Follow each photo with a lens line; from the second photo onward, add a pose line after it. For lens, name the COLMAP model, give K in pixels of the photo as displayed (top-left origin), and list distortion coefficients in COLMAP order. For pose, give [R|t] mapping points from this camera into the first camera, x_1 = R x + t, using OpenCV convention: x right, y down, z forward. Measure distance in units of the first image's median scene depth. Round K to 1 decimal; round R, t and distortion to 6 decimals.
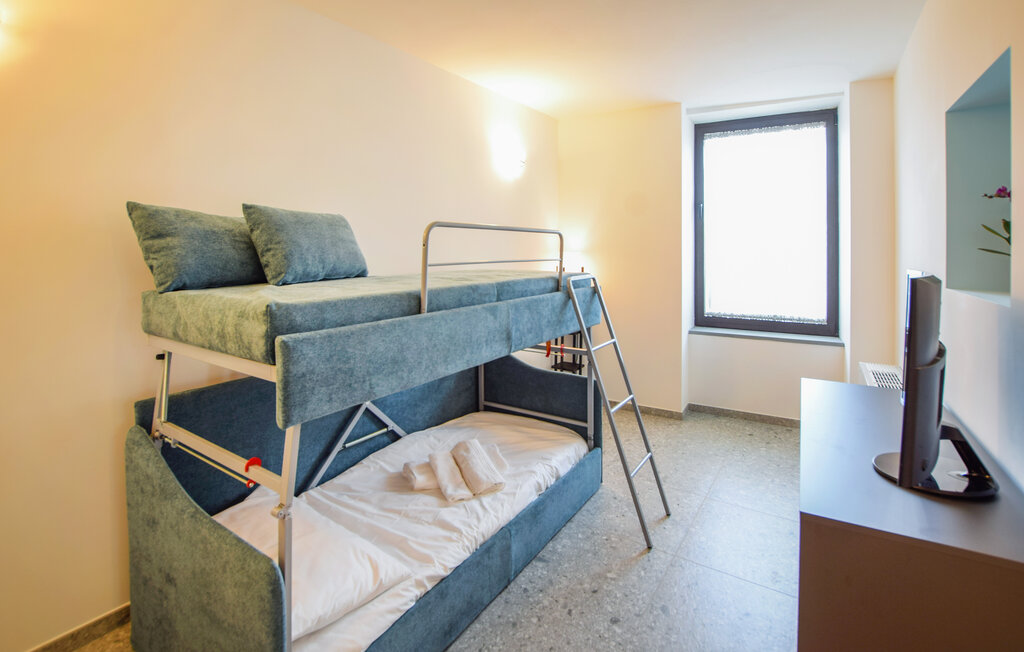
lens RADIAL K [[471.5, 0, 514.0], [0, 471.5, 251.9], [0, 0, 1]] dist [-0.024180, -0.000015]
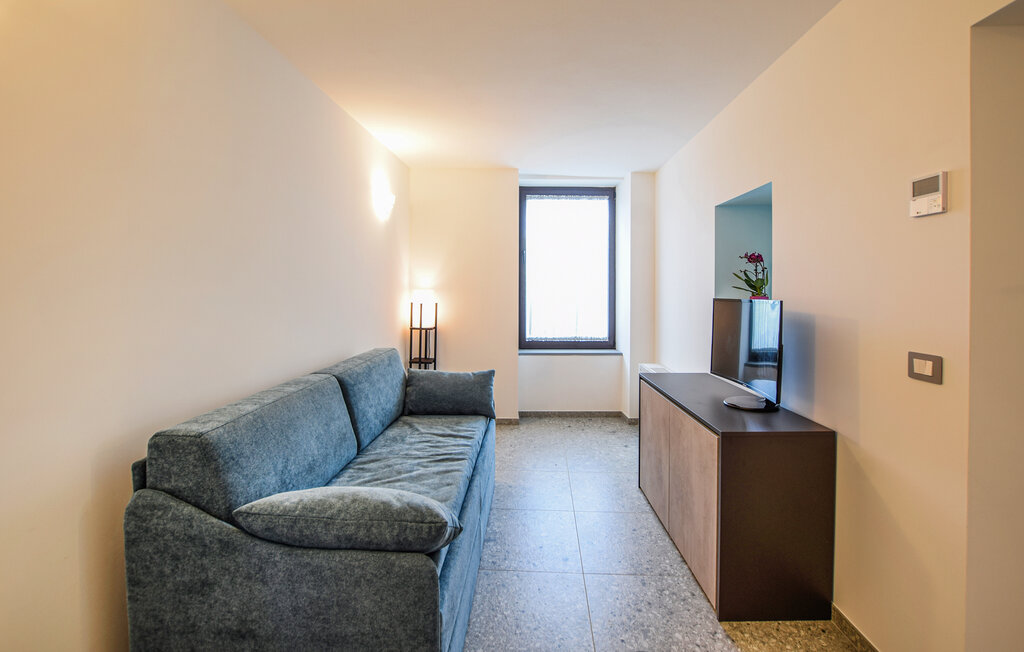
lens RADIAL K [[457.6, 0, 507.5], [0, 457.6, 291.6], [0, 0, 1]] dist [-0.025726, -0.000166]
pose [[0.860031, -0.003943, 0.510227, -0.291742], [0.002520, 0.999991, 0.003481, 0.001886], [-0.510236, -0.001708, 0.860033, -0.026949]]
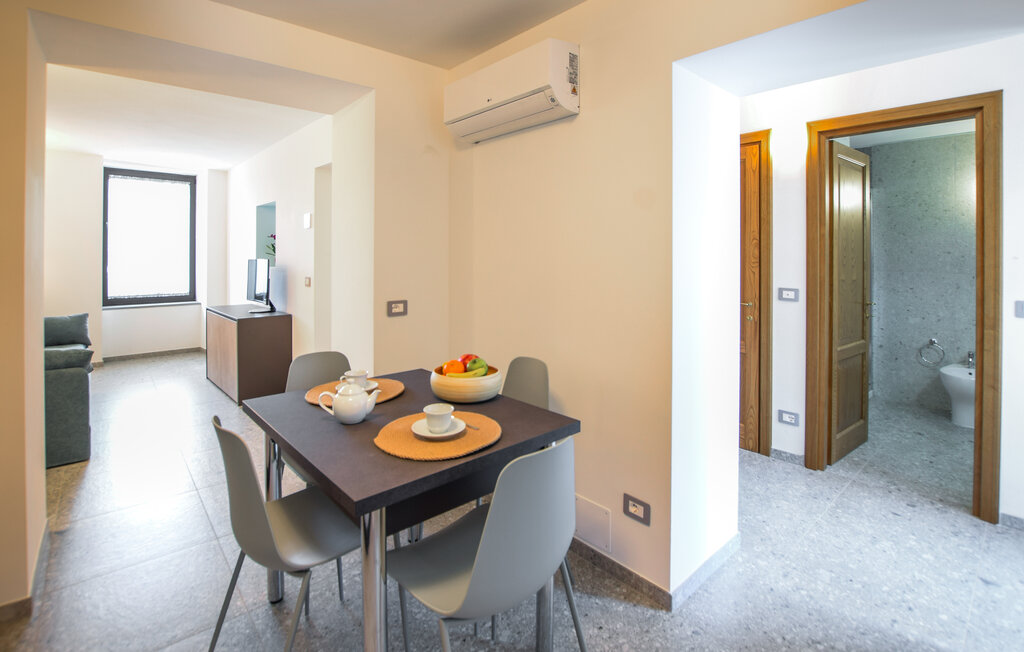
lens RADIAL K [[482.7, 0, 510.3], [0, 482.7, 257.2], [0, 0, 1]] dist [-0.031852, -0.000139]
pose [[0.249181, -0.001735, 0.968455, -0.796276], [0.001826, 0.999997, 0.001322, 0.009302], [-0.968455, 0.001439, 0.249184, -0.654713]]
